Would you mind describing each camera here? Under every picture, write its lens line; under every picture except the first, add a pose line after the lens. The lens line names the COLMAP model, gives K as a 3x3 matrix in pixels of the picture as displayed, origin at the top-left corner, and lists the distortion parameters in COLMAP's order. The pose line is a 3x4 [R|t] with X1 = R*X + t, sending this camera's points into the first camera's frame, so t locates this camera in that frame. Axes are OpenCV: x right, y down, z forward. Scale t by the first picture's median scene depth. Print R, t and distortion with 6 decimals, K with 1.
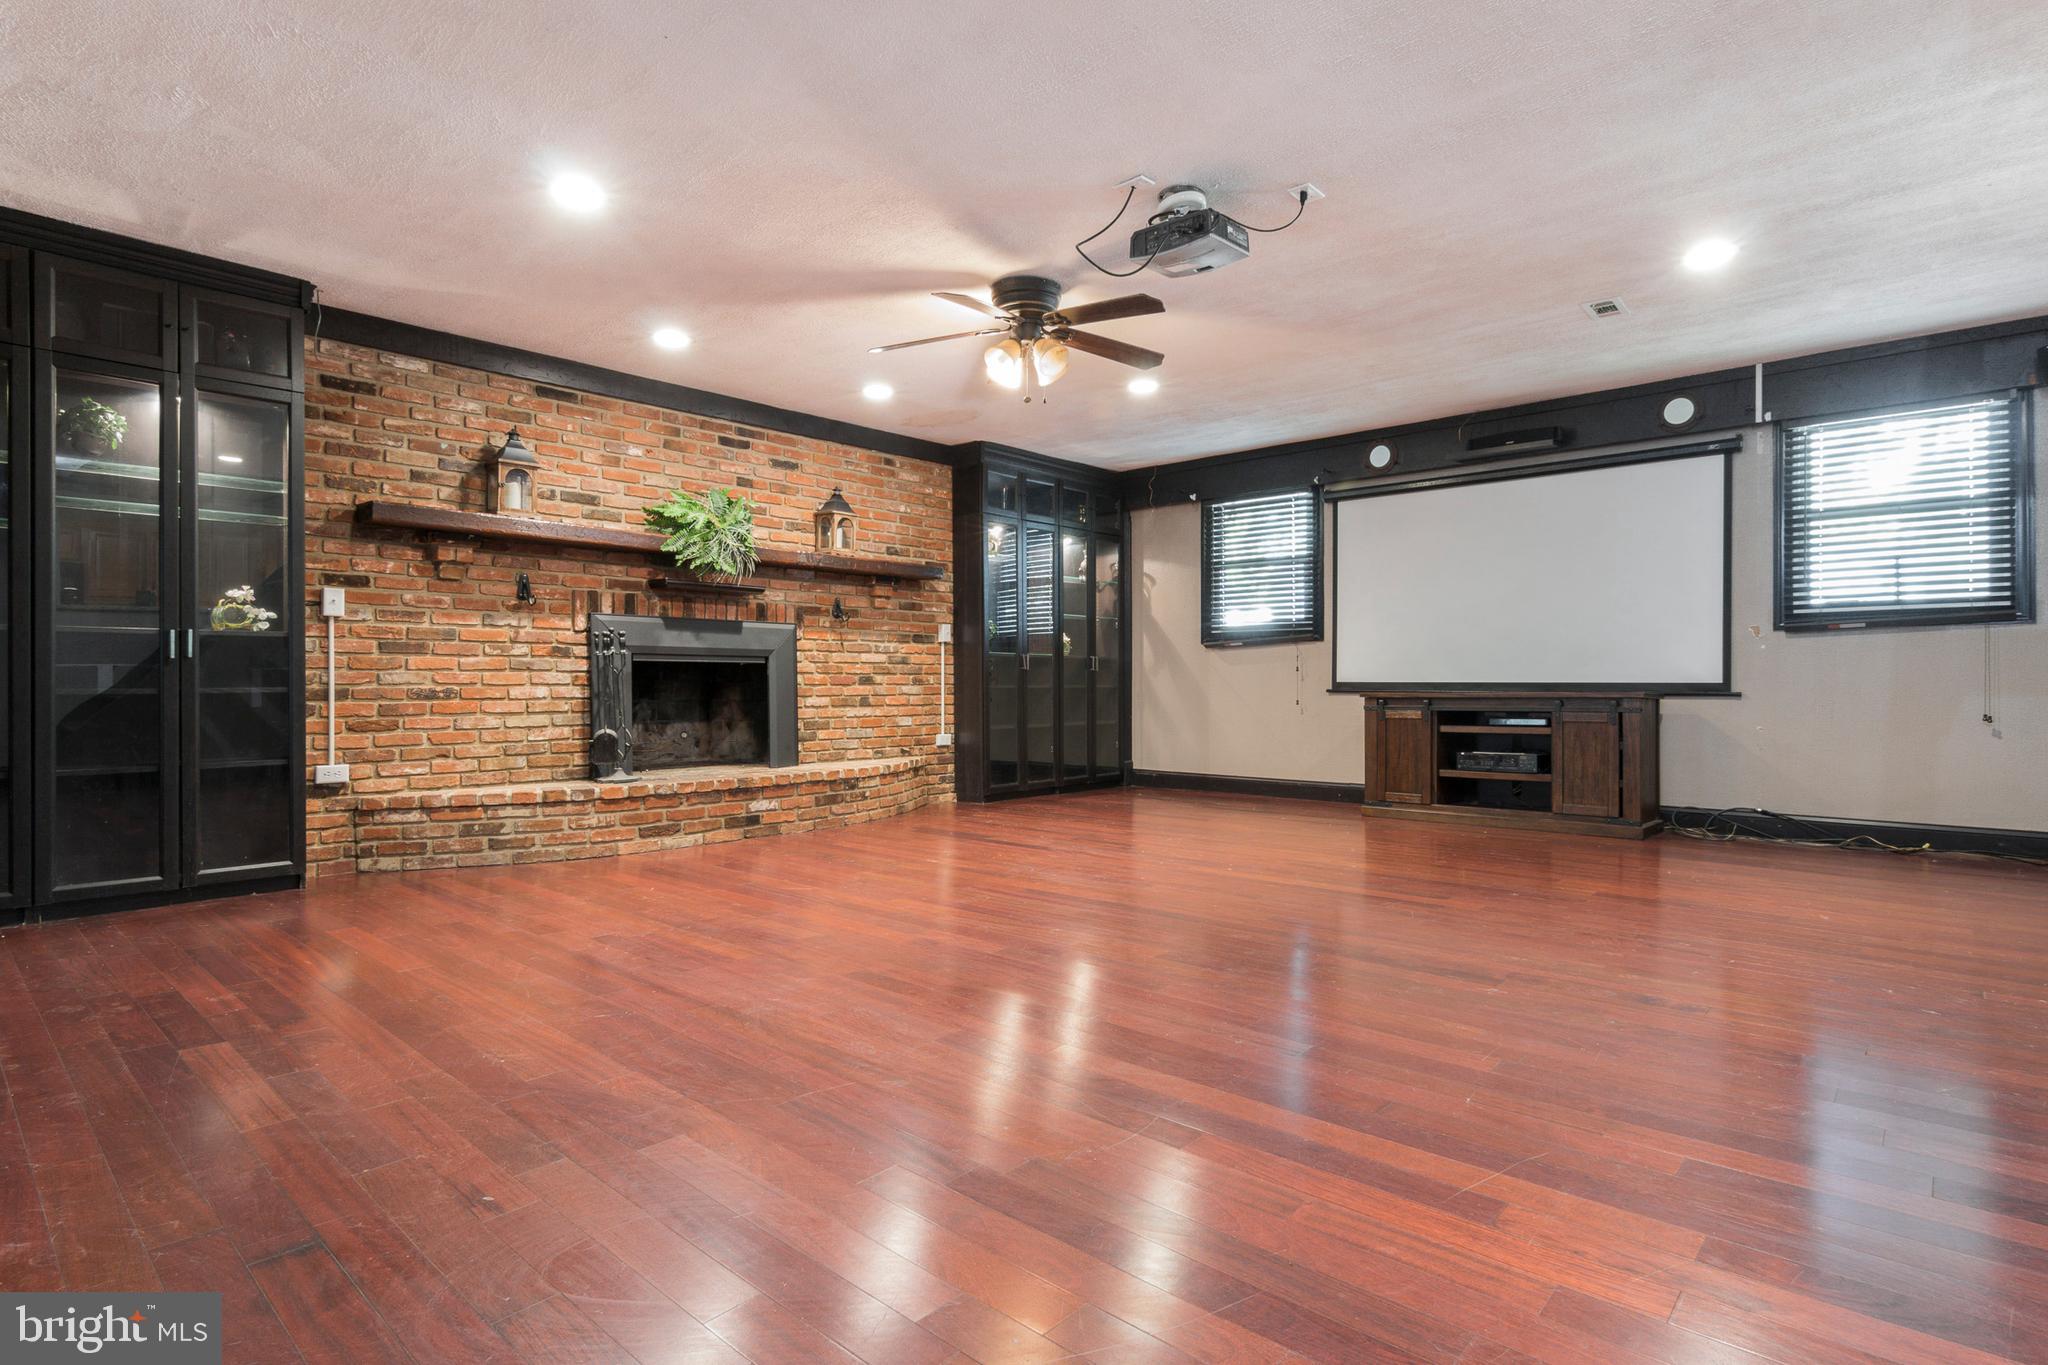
lens RADIAL K [[1038.0, 0, 1039.8], [0, 1038.0, 689.2], [0, 0, 1]] dist [0.022488, -0.011851]
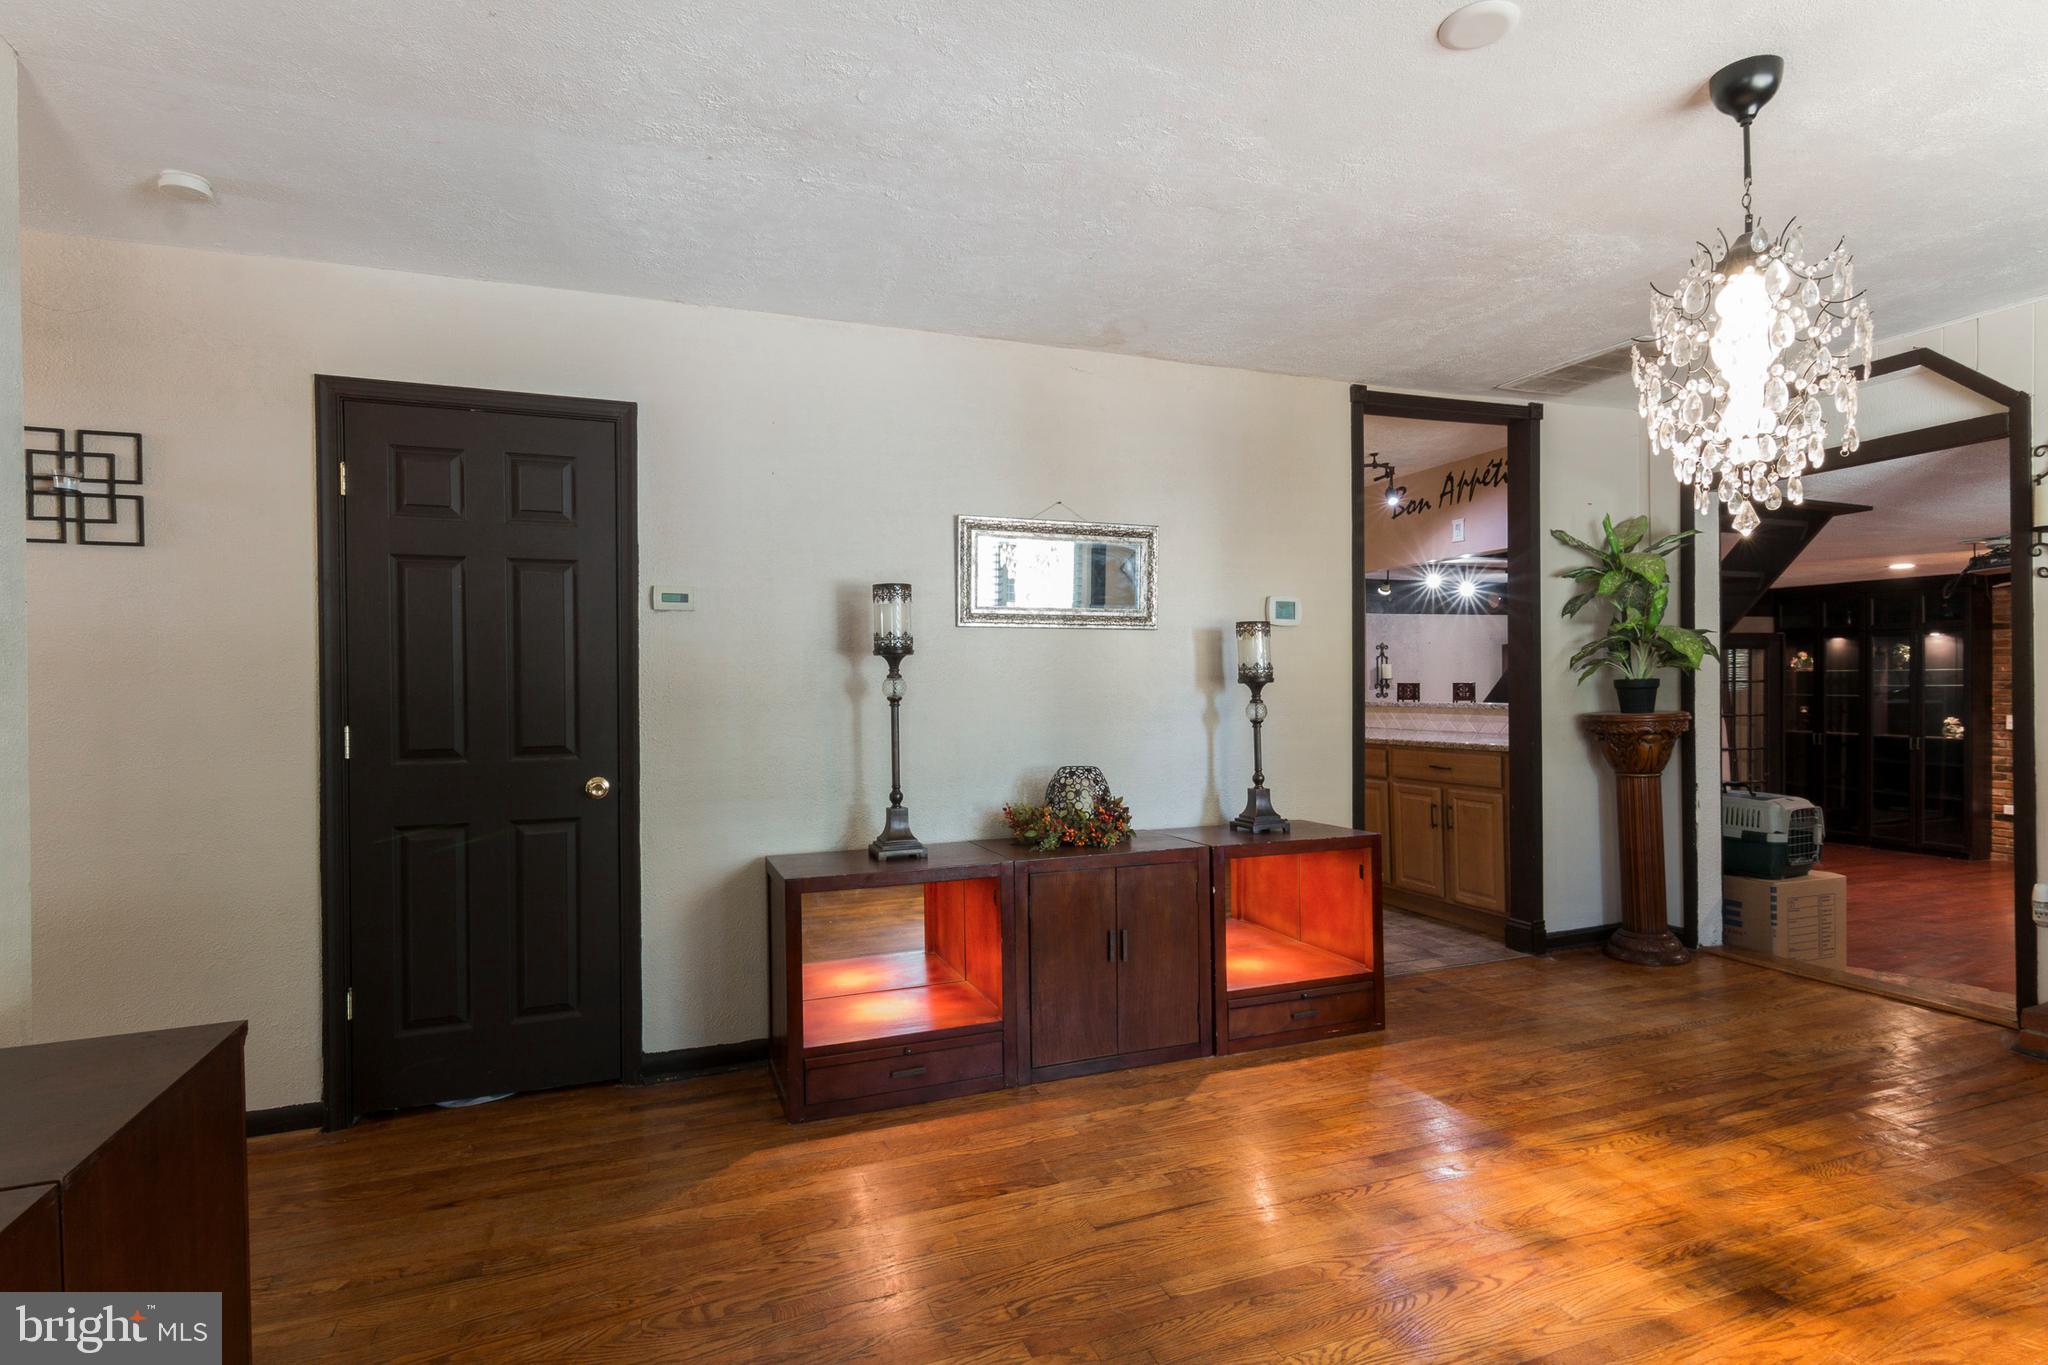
lens RADIAL K [[1038.0, 0, 1025.3], [0, 1038.0, 691.0], [0, 0, 1]] dist [0.022488, -0.011851]
pose [[-0.446262, 0.013691, -0.894797, 1.518243], [0.002325, 0.999897, 0.014140, -0.138725], [0.894899, 0.004230, -0.446248, 0.176355]]
